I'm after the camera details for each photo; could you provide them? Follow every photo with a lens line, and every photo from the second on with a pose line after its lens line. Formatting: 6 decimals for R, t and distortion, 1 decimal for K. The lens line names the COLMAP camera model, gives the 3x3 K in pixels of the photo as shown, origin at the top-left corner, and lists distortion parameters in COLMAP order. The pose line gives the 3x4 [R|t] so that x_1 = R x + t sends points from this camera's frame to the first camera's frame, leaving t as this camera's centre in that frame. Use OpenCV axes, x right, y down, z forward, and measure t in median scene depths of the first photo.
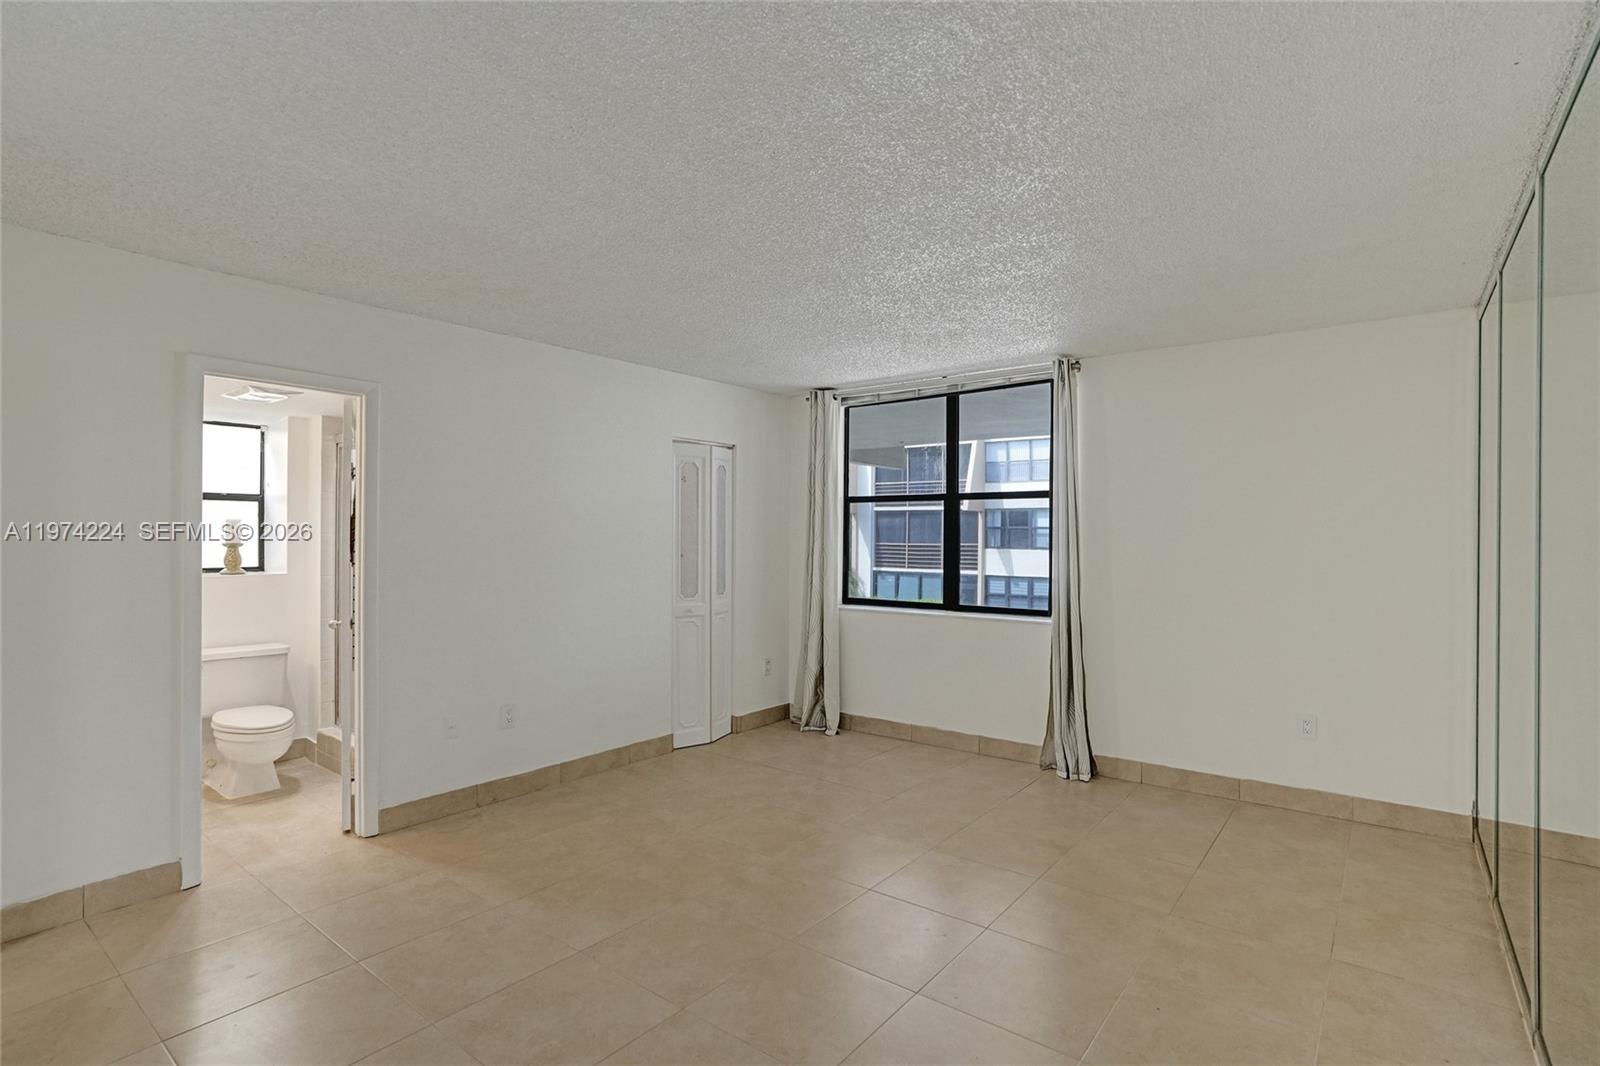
lens RADIAL K [[772.2, 0, 791.1], [0, 772.2, 524.0], [0, 0, 1]] dist [-0.056267, 0.023081]
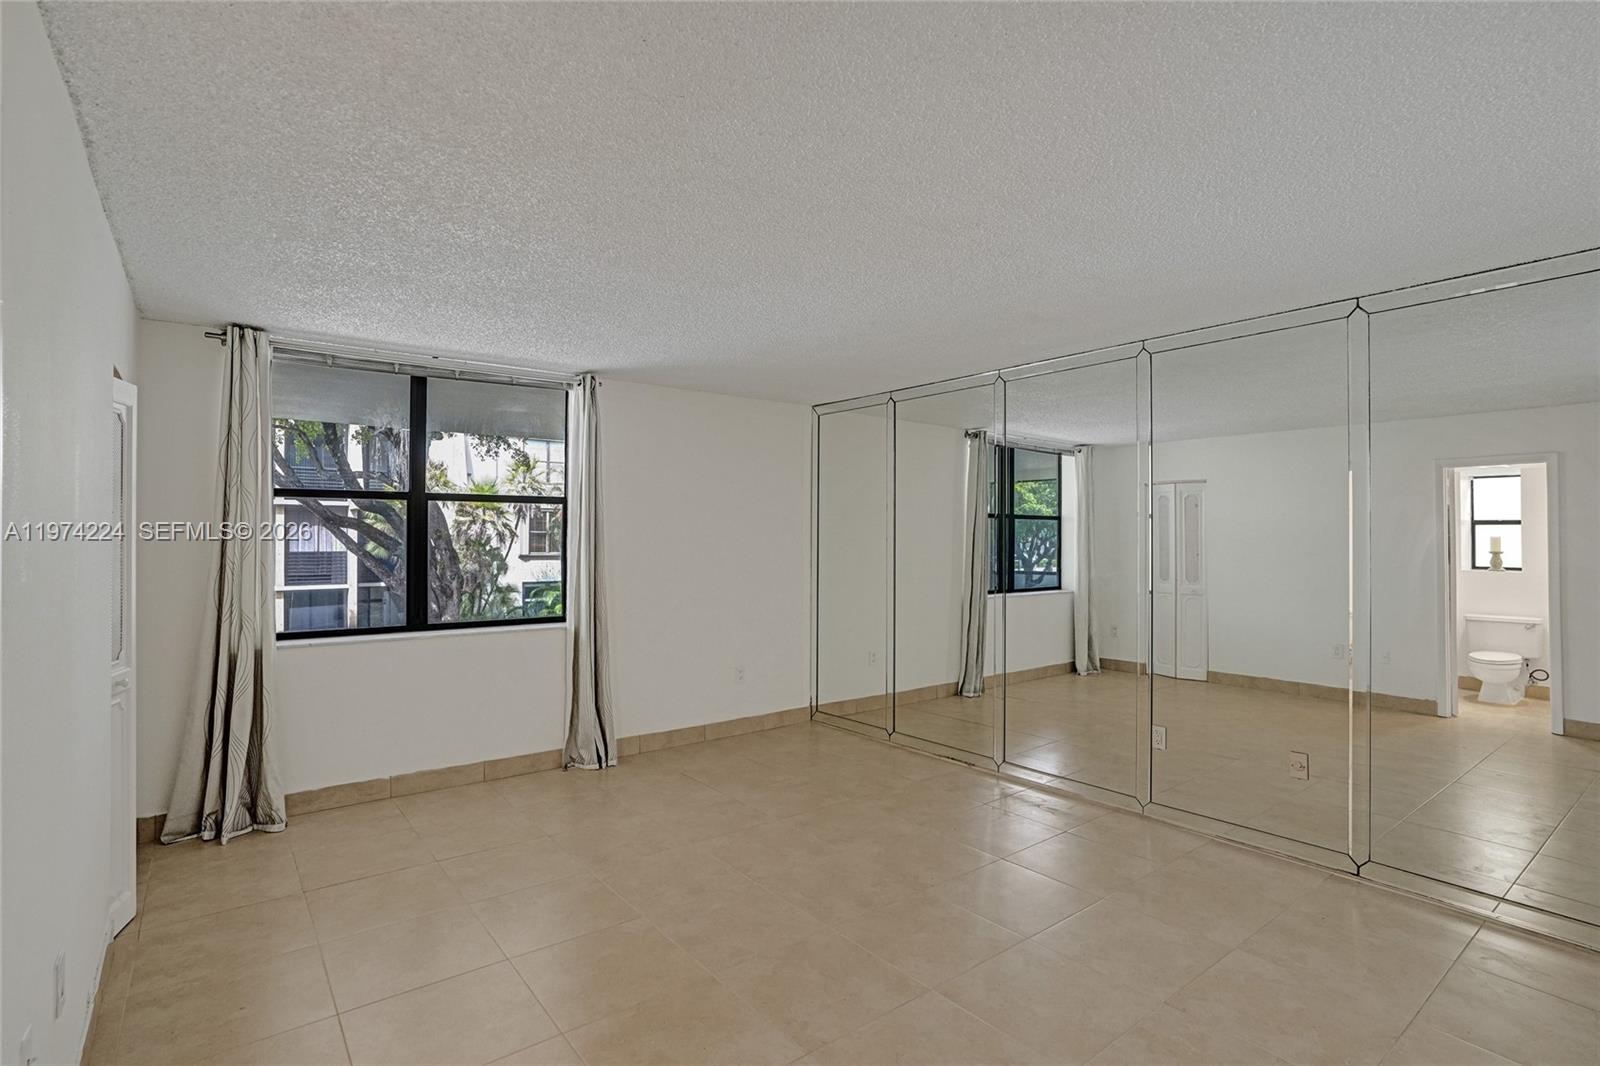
lens RADIAL K [[772.2, 0, 796.9], [0, 772.2, 540.0], [0, 0, 1]] dist [-0.056267, 0.023081]
pose [[0.245081, -0.005703, 0.969486, -1.033840], [-0.009913, 0.999916, 0.008388, 0.001503], [-0.969452, -0.011666, 0.245004, 0.796372]]
